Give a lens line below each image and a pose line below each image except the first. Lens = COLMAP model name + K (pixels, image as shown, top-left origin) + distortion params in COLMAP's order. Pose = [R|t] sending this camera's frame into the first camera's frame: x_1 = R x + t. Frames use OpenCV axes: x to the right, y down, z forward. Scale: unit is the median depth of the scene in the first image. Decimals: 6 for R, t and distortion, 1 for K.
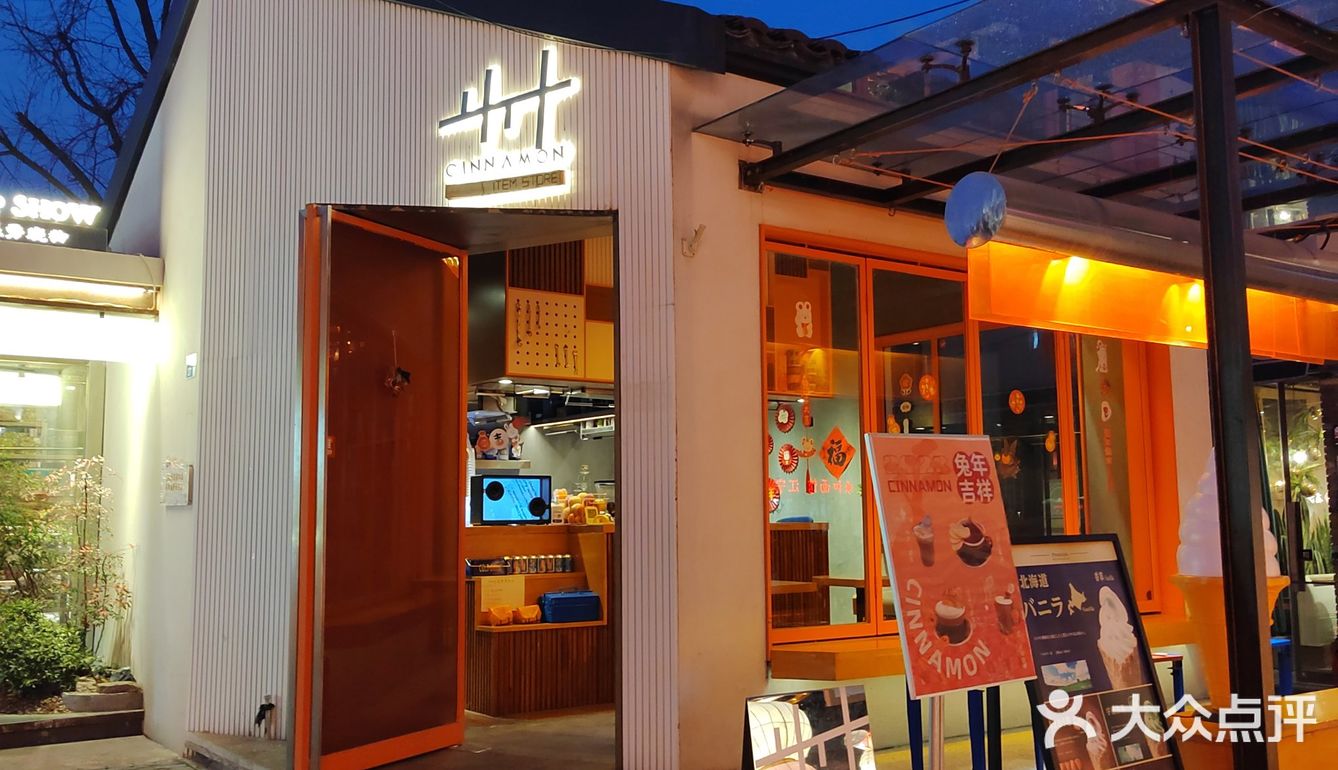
lens RADIAL K [[1203.6, 0, 669.7], [0, 1203.6, 384.9], [0, 0, 1]] dist [0.023552, 0.001135]
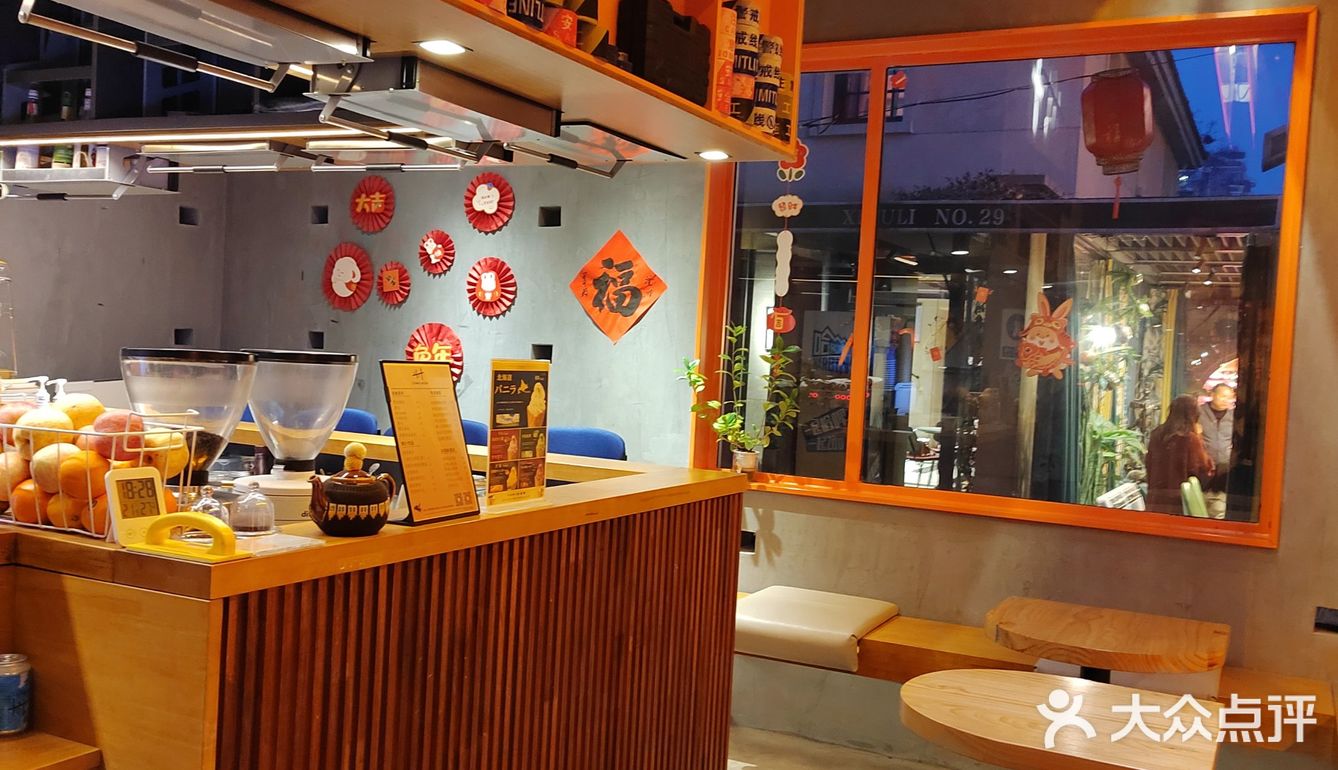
lens RADIAL K [[1203.6, 0, 671.0], [0, 1203.6, 388.1], [0, 0, 1]] dist [0.023552, 0.001135]
pose [[0.881964, 0.040831, 0.469545, -0.064493], [-0.113090, 0.985470, 0.126725, 0.033108], [-0.457549, -0.164868, 0.873766, 0.568688]]
